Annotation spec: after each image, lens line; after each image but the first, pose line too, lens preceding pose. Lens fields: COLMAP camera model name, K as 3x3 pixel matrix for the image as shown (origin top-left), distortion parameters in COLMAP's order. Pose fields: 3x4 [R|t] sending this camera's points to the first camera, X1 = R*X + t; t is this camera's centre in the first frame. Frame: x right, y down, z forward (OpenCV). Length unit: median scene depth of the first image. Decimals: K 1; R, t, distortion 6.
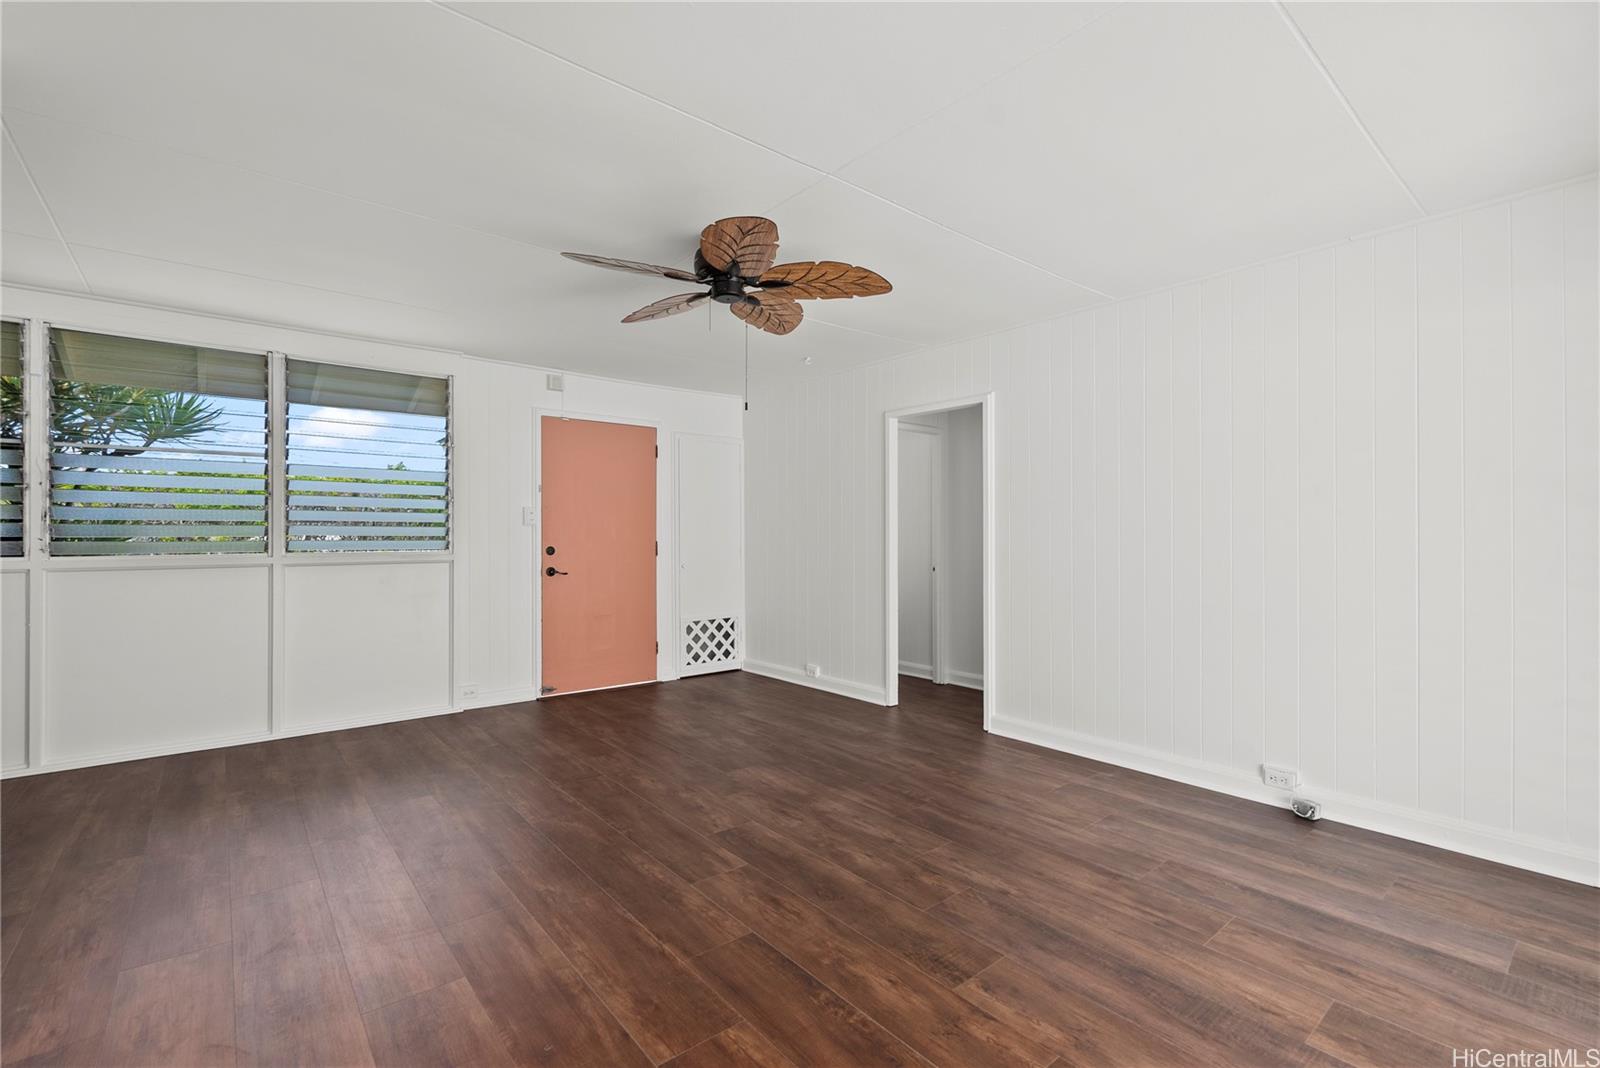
lens RADIAL K [[702.6, 0, 803.0], [0, 702.6, 532.7], [0, 0, 1]] dist [-0.005156, -0.000033]
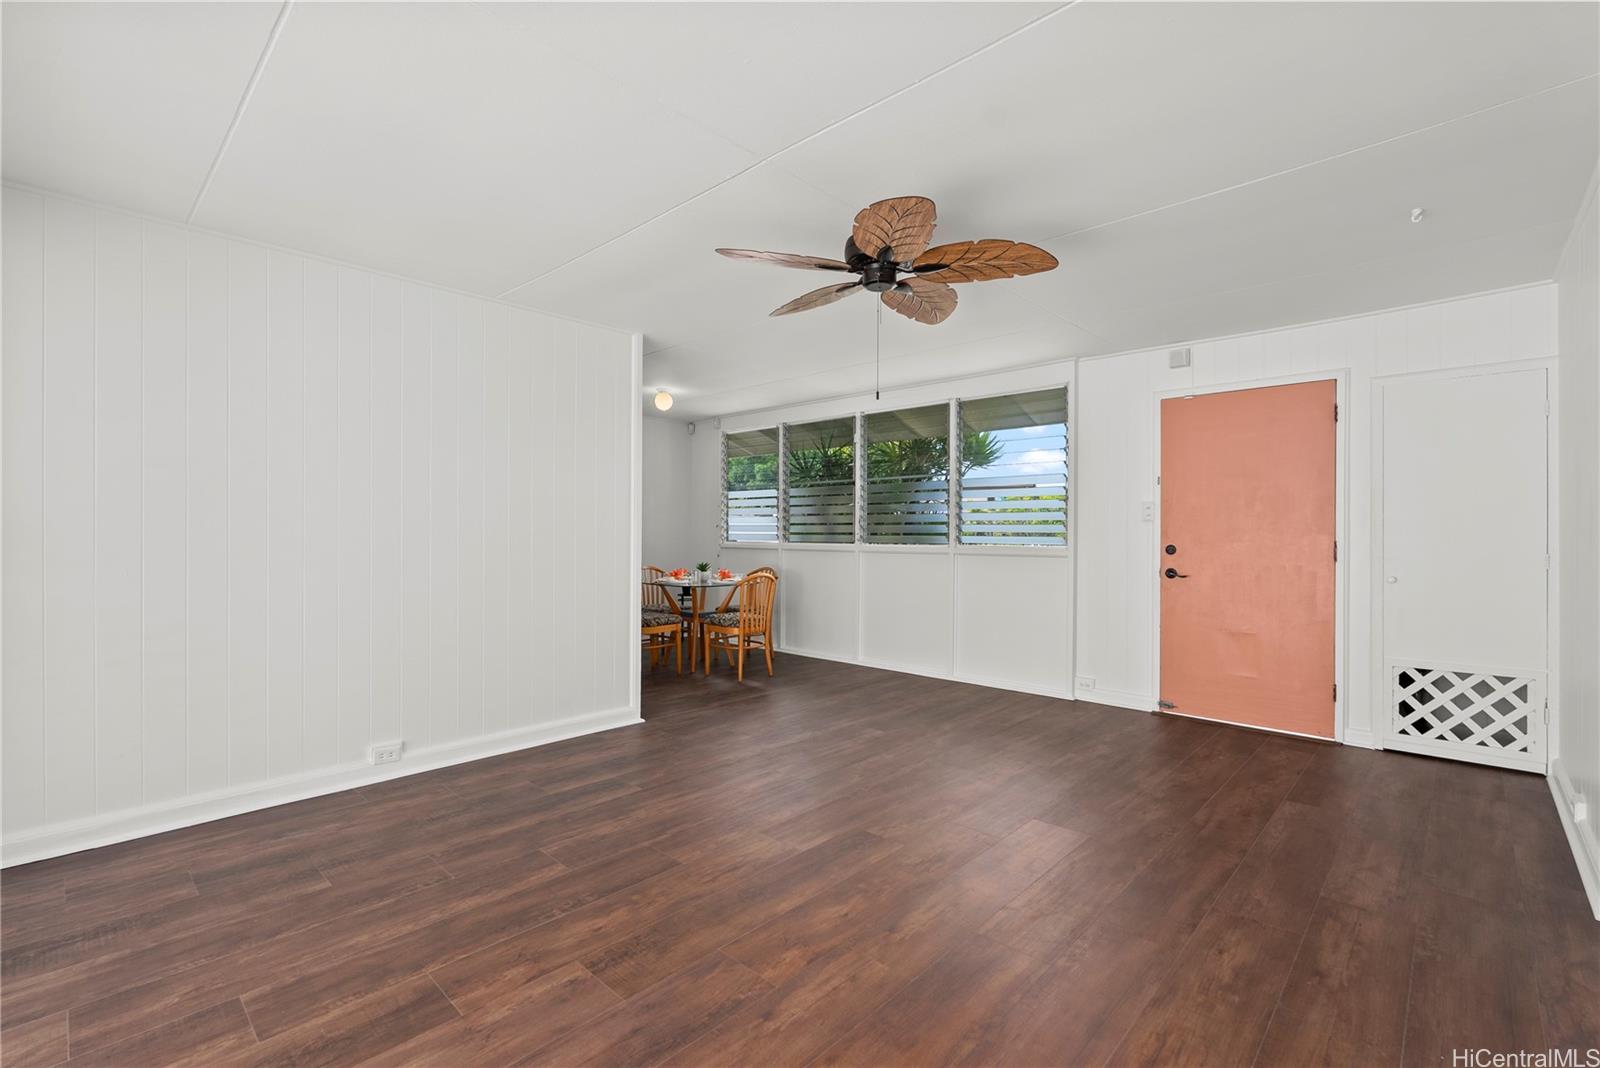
lens RADIAL K [[702.6, 0, 803.0], [0, 702.6, 532.7], [0, 0, 1]] dist [-0.005156, -0.000033]
pose [[0.126457, 0.001028, -0.991972, 0.490314], [0.003096, 0.999994, 0.001431, 0.001507], [0.991967, -0.003252, 0.126453, 0.452895]]
